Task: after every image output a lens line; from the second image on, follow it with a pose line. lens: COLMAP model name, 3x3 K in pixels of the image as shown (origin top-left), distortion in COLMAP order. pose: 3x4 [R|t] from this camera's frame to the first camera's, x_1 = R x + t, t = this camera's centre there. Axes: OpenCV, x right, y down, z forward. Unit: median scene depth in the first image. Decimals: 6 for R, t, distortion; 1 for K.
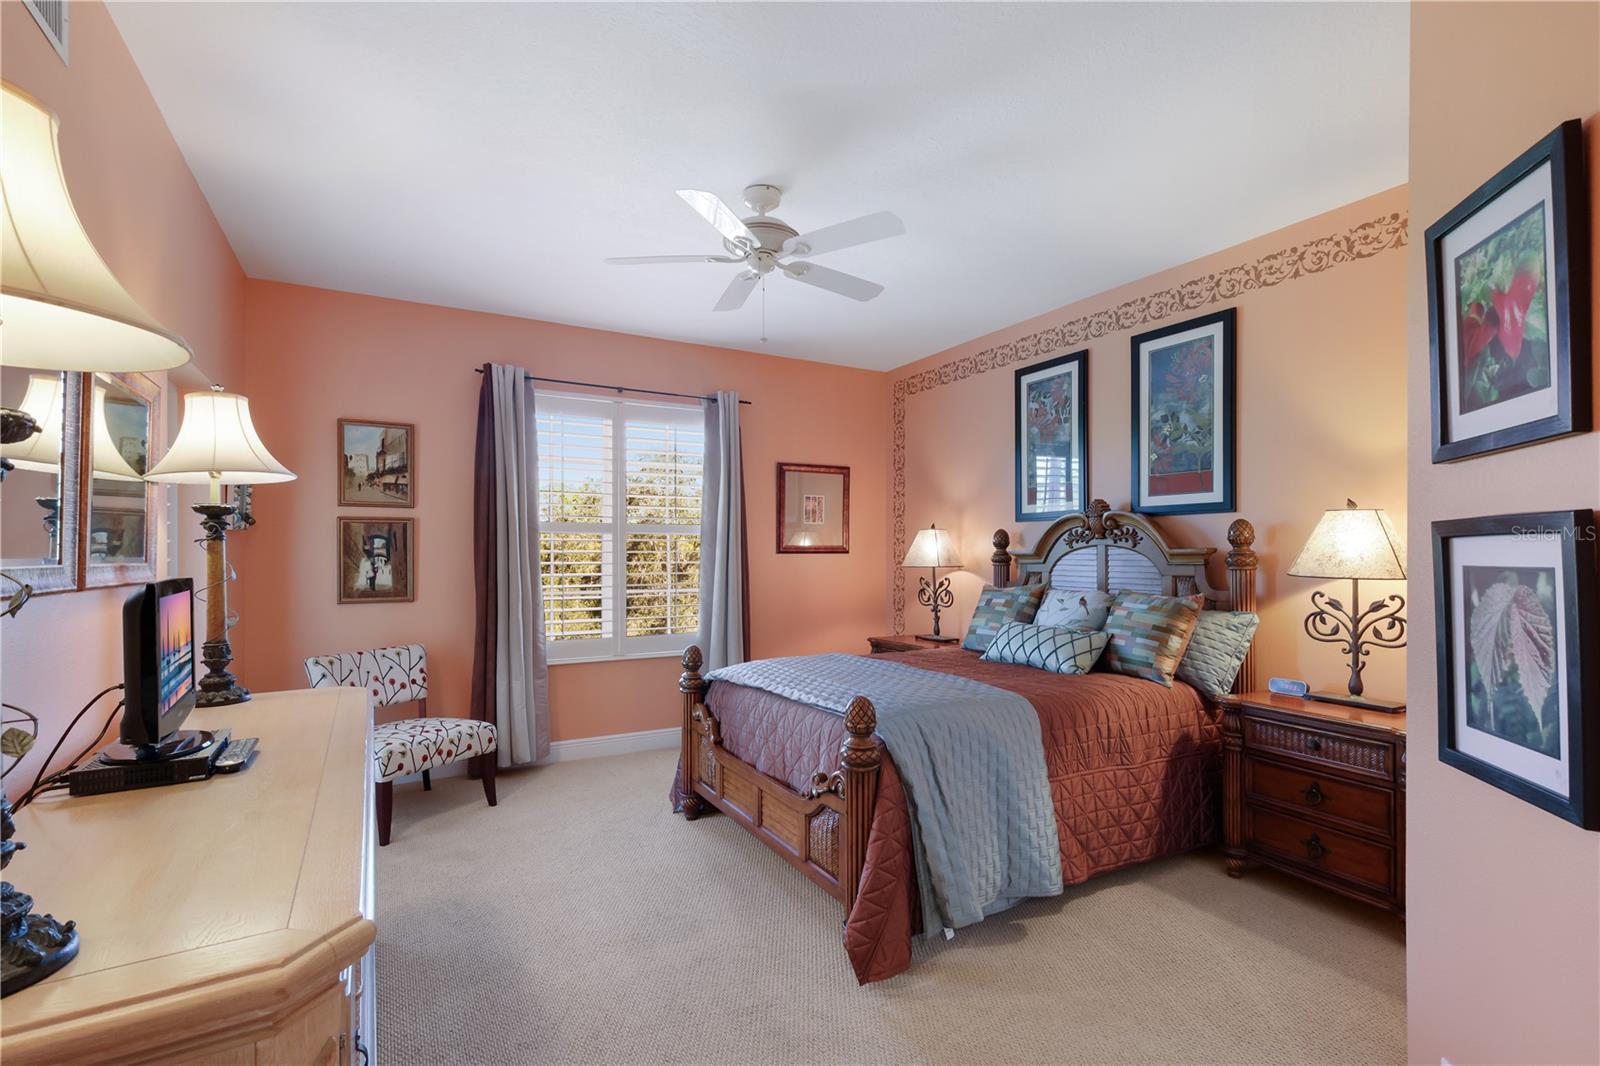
lens RADIAL K [[727.5, 0, 784.7], [0, 727.5, 542.3], [0, 0, 1]] dist [0.011249, -0.000022]
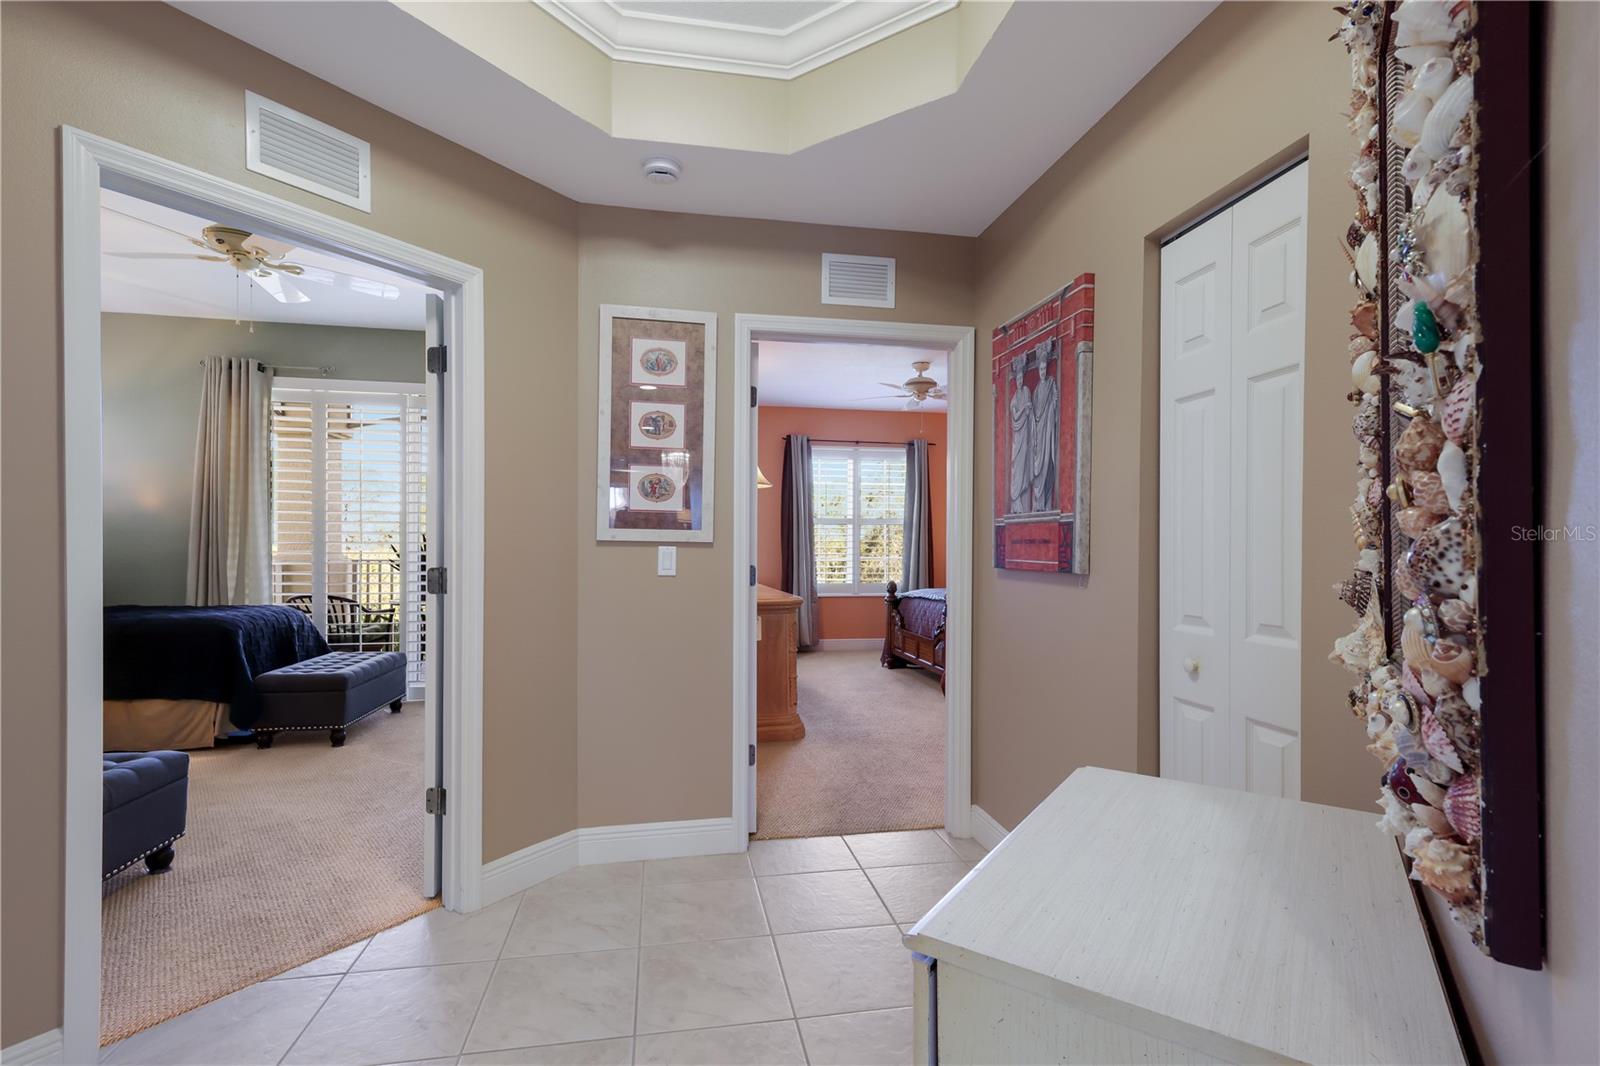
lens RADIAL K [[727.5, 0, 792.1], [0, 727.5, 539.8], [0, 0, 1]] dist [0.011249, -0.000022]
pose [[0.949476, 0.005682, -0.313789, 0.183266], [-0.004827, 0.999982, 0.003503, 0.021712], [0.313803, -0.001811, 0.949486, -0.740872]]
